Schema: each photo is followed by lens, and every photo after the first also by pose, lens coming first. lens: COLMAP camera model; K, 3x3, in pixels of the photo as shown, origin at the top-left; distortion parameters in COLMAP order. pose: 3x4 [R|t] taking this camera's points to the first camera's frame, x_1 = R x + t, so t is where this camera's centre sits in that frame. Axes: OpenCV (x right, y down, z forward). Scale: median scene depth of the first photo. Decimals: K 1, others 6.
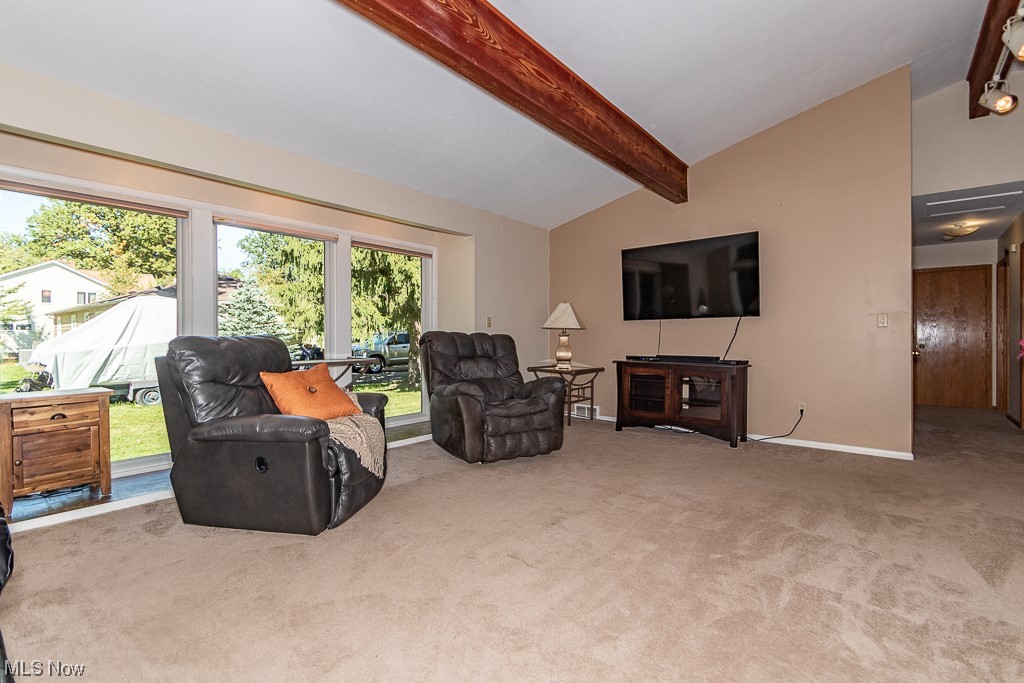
lens RADIAL K [[477.6, 0, 508.9], [0, 477.6, 337.9], [0, 0, 1]] dist [0.009597, -0.005579]
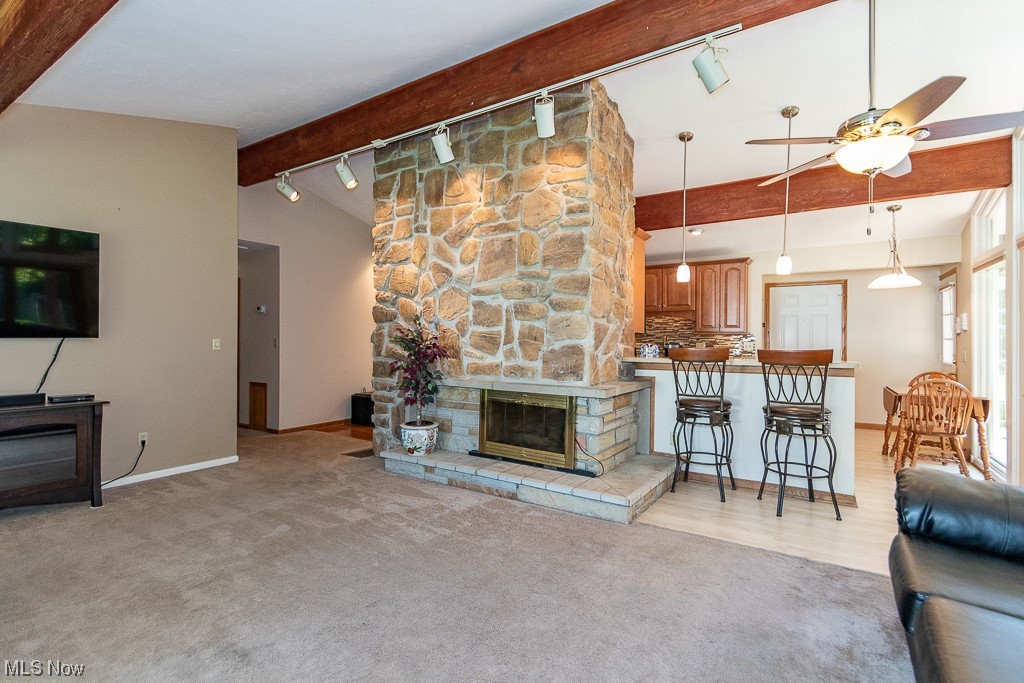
lens RADIAL K [[477.6, 0, 506.1], [0, 477.6, 338.2], [0, 0, 1]] dist [0.009597, -0.005579]
pose [[-0.108992, 0.005702, 0.994026, -0.640288], [-0.004551, 0.999970, -0.006235, -0.073627], [-0.994032, -0.005203, -0.108963, 0.686709]]
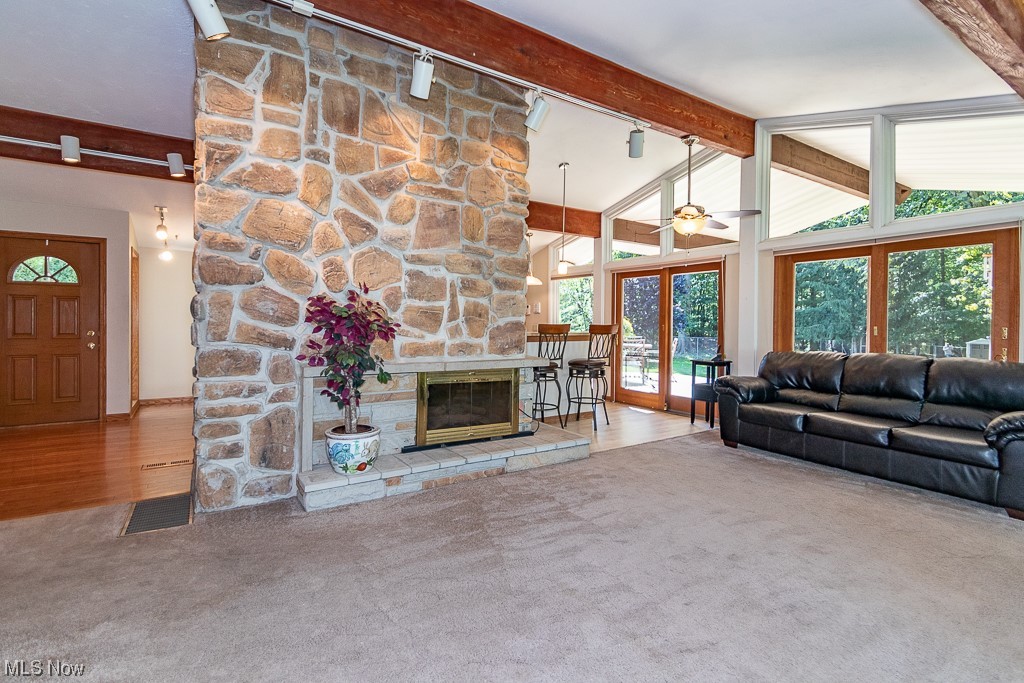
lens RADIAL K [[477.6, 0, 505.2], [0, 477.6, 324.8], [0, 0, 1]] dist [0.009597, -0.005579]
pose [[-0.953267, -0.010102, 0.301959, 0.299778], [-0.008687, 0.999944, 0.006029, -0.062508], [-0.302003, 0.003124, -0.953302, 1.829998]]
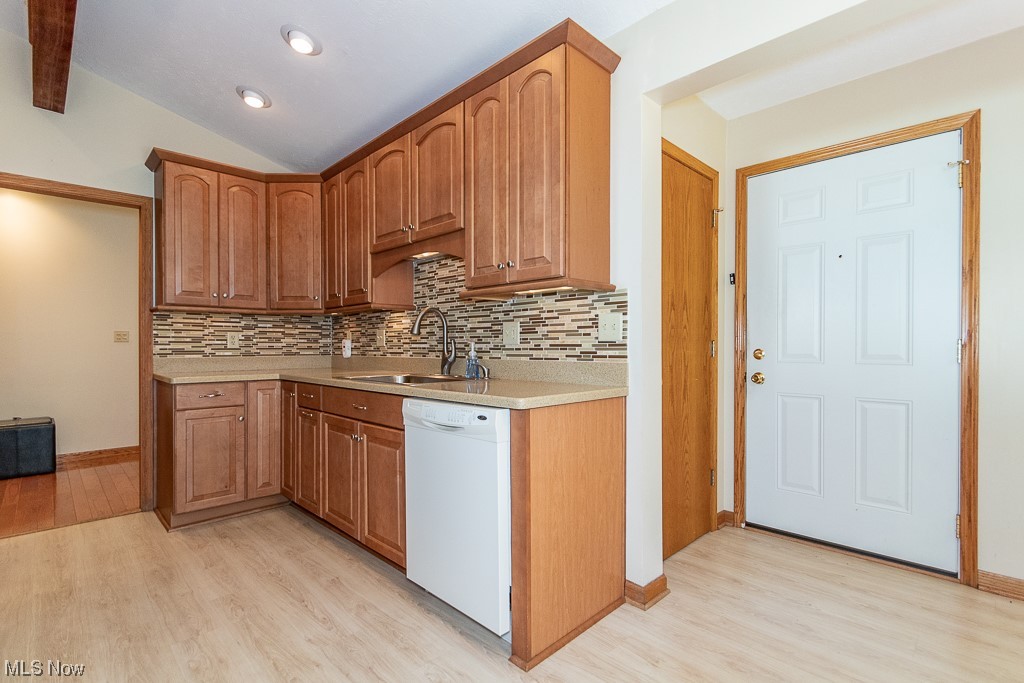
lens RADIAL K [[477.6, 0, 510.3], [0, 477.6, 346.8], [0, 0, 1]] dist [0.009597, -0.005579]
pose [[0.101793, 0.003310, 0.994800, 0.881473], [0.002679, 0.999990, -0.003601, -0.016756], [-0.994802, 0.003032, 0.101783, -0.752251]]
